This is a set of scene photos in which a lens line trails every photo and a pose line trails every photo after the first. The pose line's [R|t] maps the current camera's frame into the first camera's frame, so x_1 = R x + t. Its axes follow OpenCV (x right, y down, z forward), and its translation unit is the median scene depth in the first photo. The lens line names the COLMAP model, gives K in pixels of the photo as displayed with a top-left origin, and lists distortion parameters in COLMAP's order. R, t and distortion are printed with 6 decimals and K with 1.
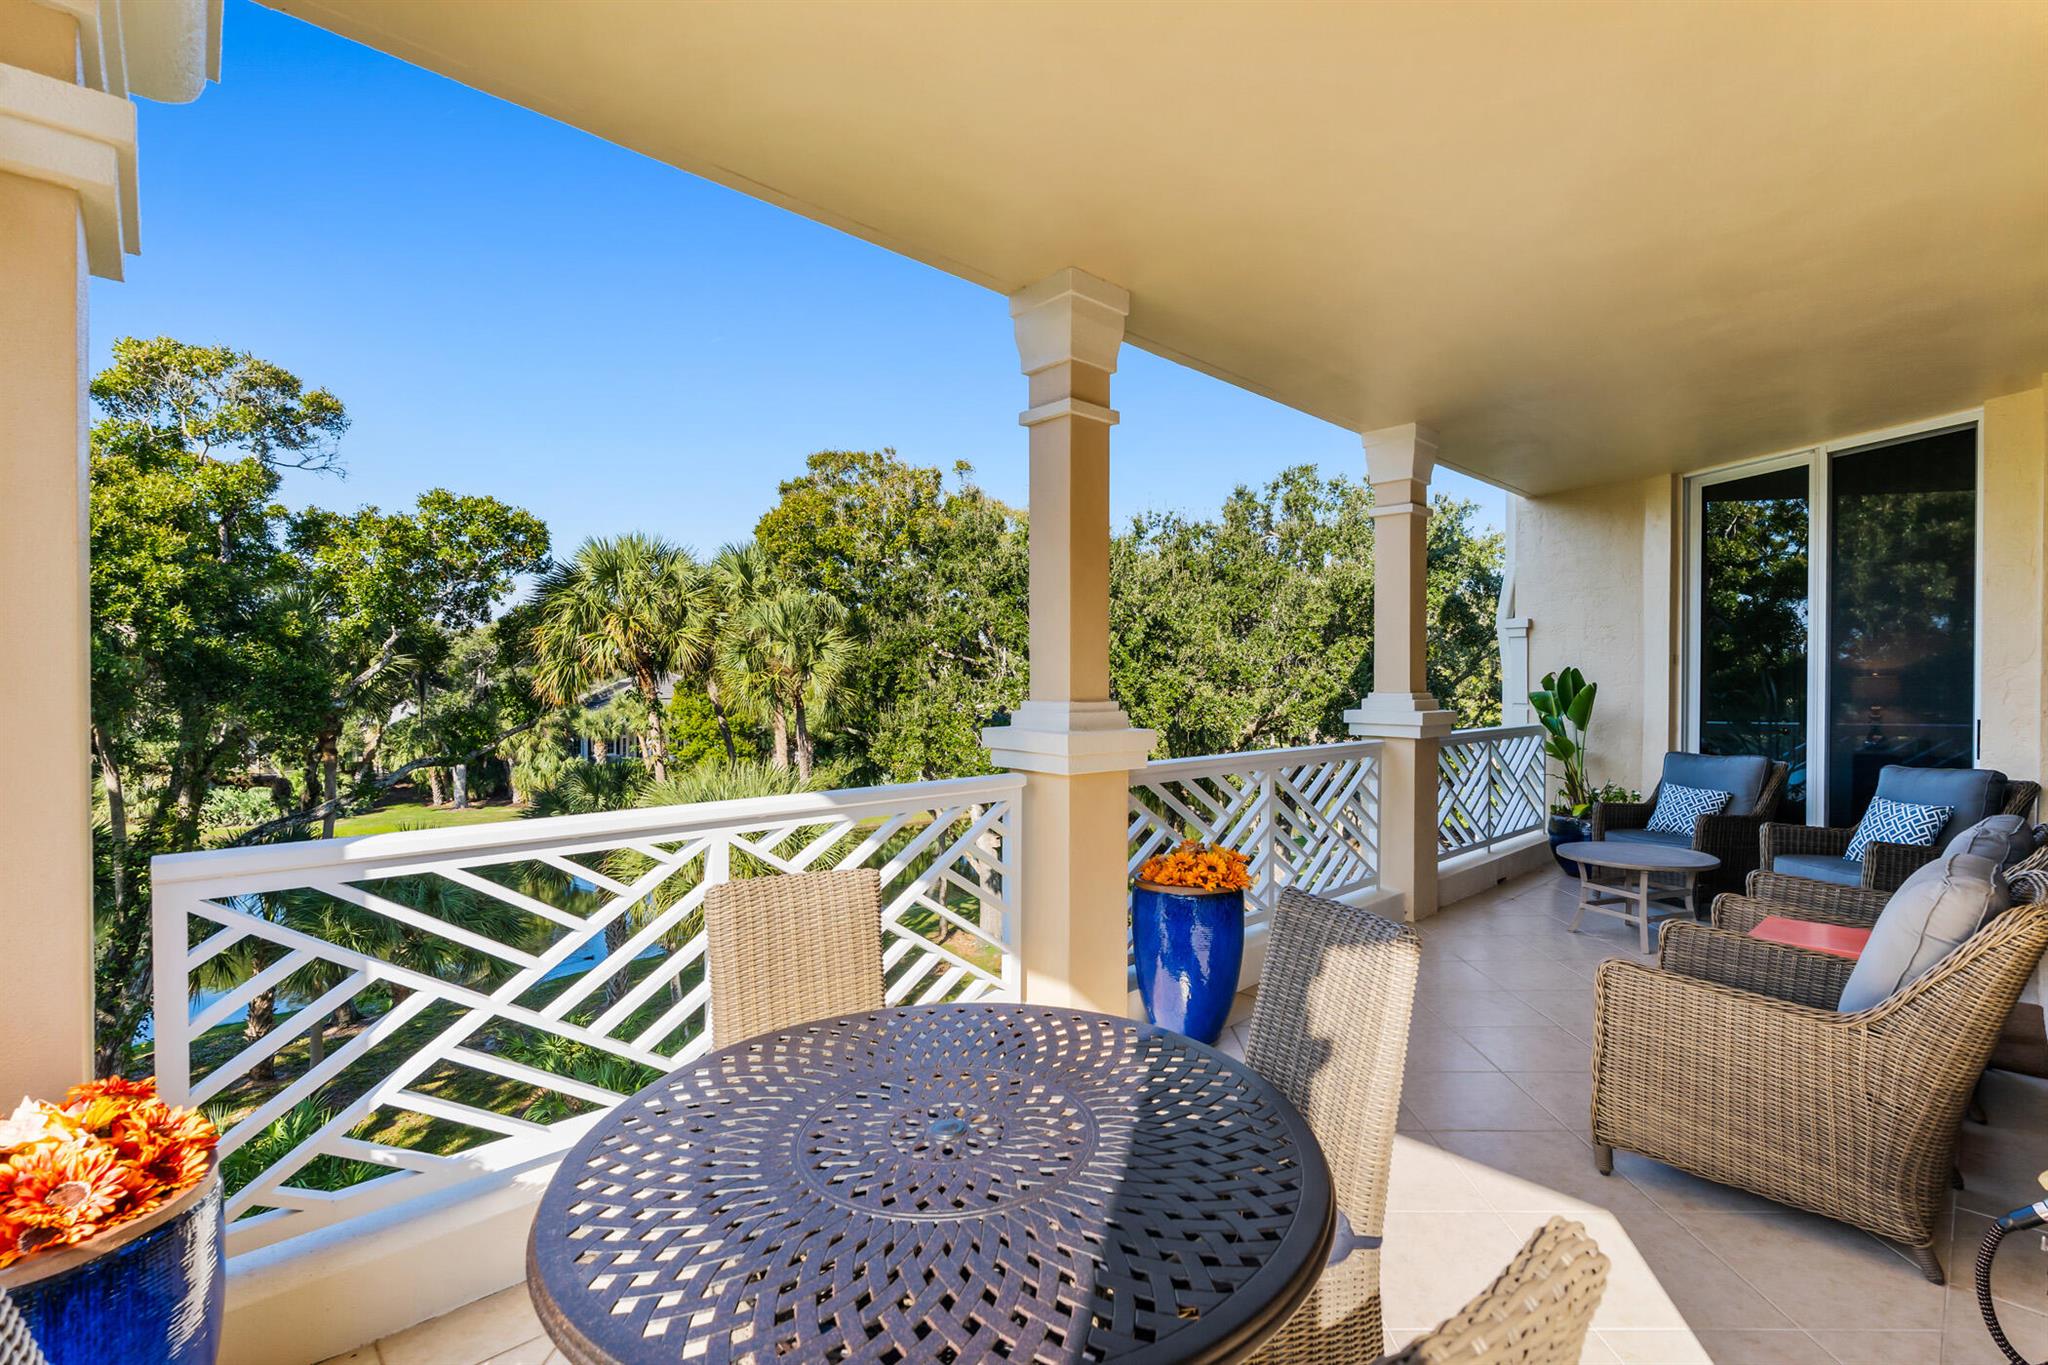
lens RADIAL K [[923.7, 0, 1025.0], [0, 923.7, 688.7], [0, 0, 1]] dist [-0.007590, 0.001037]
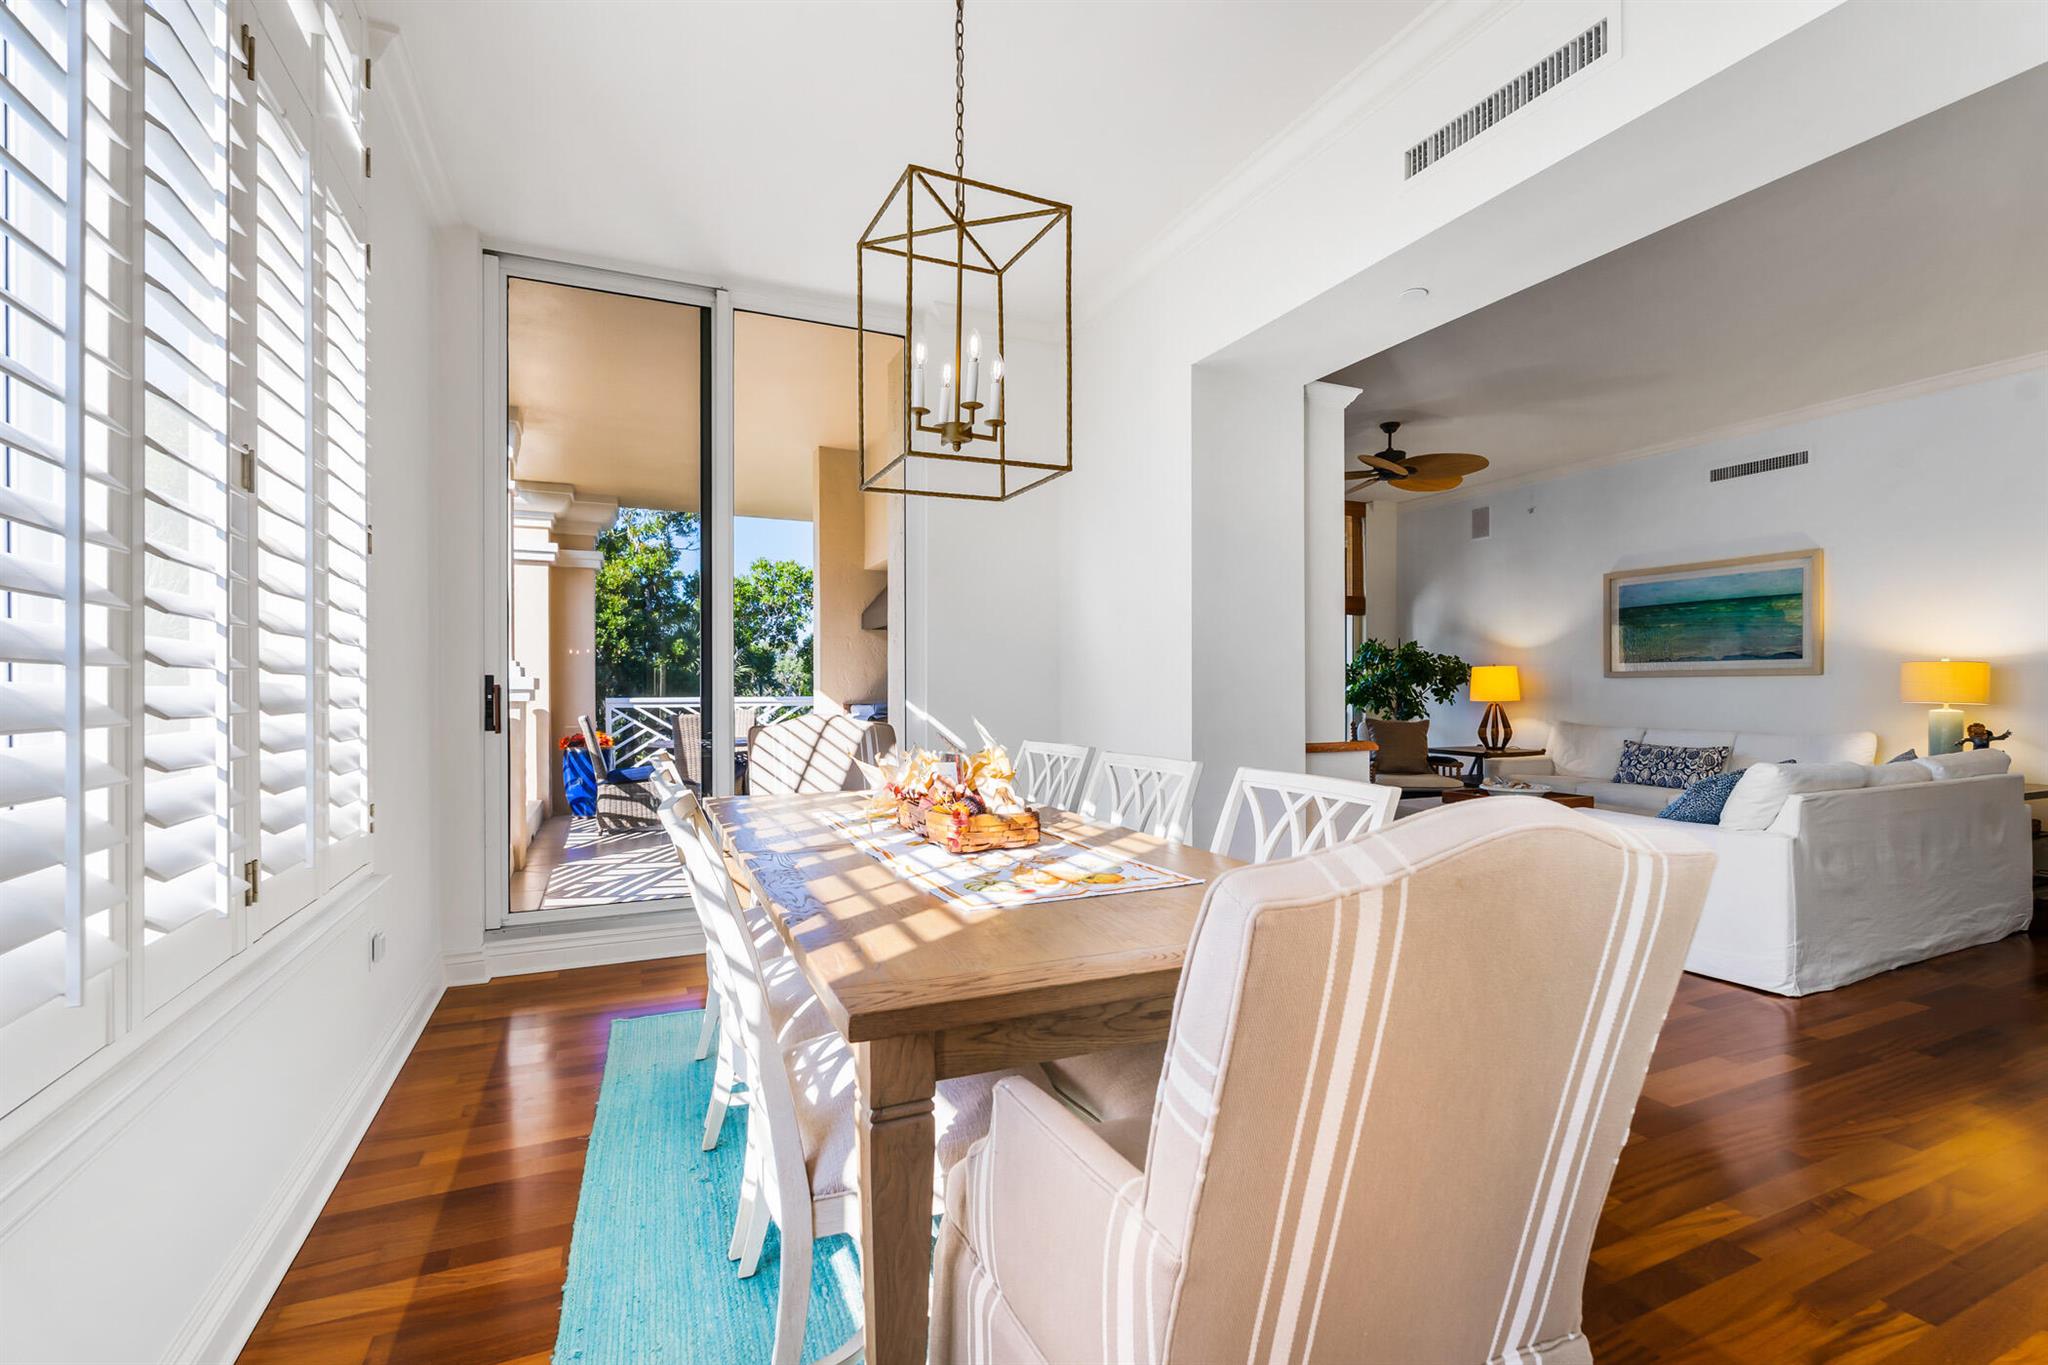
lens RADIAL K [[923.7, 0, 1029.6], [0, 923.7, 684.0], [0, 0, 1]] dist [-0.007590, 0.001037]
pose [[0.943287, -0.005722, -0.331928, 0.273643], [-0.000005, 0.999851, -0.017252, 0.018888], [0.331977, 0.016275, 0.943147, -0.280824]]
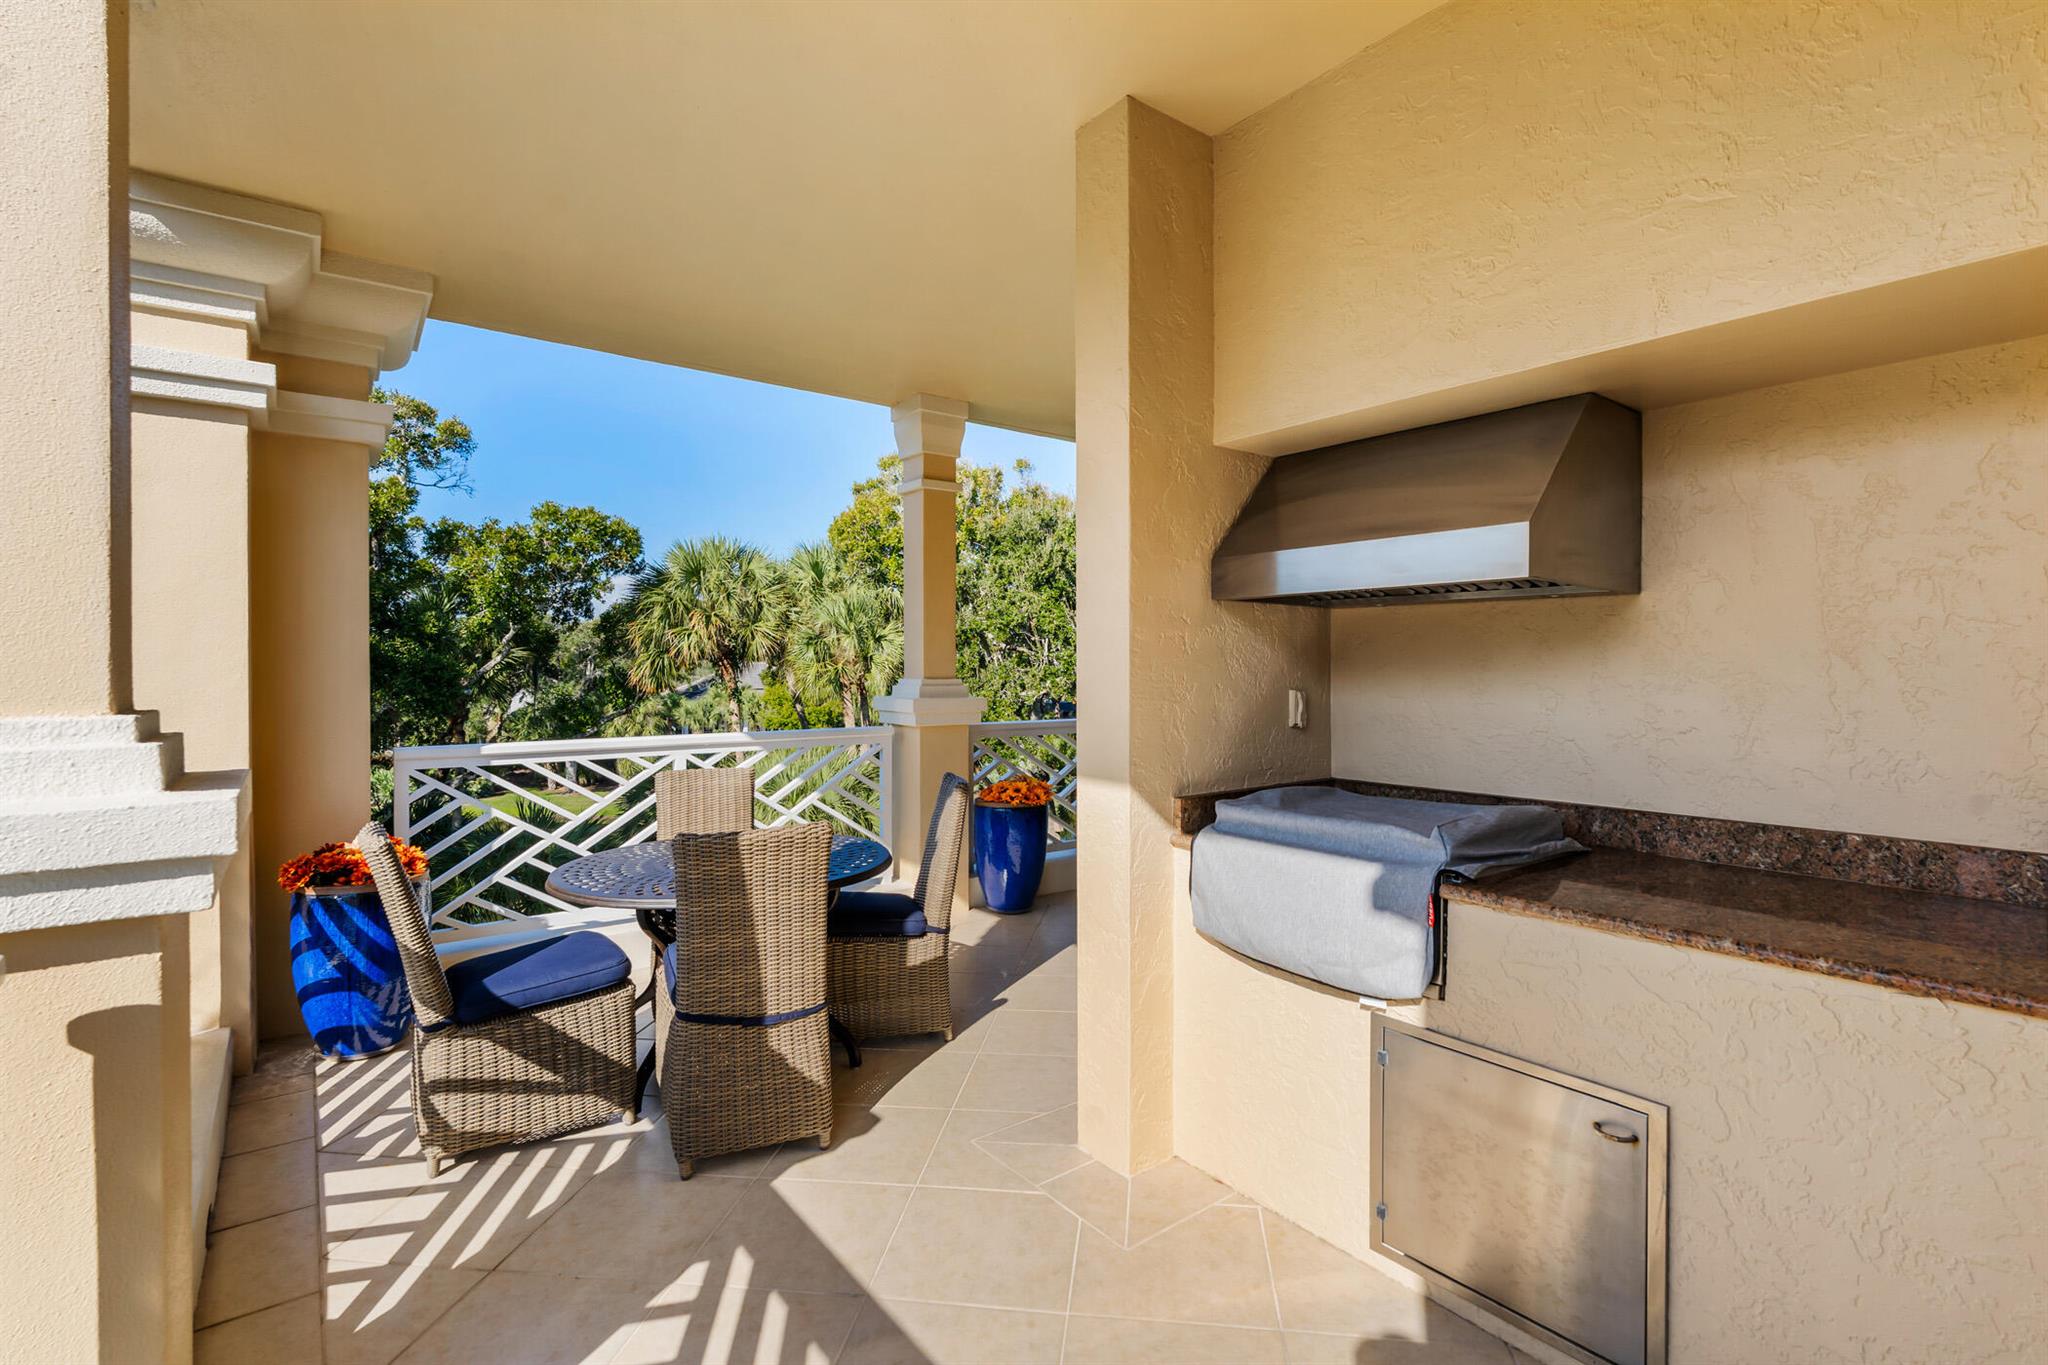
lens RADIAL K [[963.2, 0, 1021.2], [0, 963.2, 673.2], [0, 0, 1]] dist [-0.005094, -0.000322]
pose [[0.993327, -0.002012, -0.115316, 0.072659], [0.001224, 0.999975, -0.006904, 0.003052], [0.115327, 0.006716, 0.993305, -0.101676]]
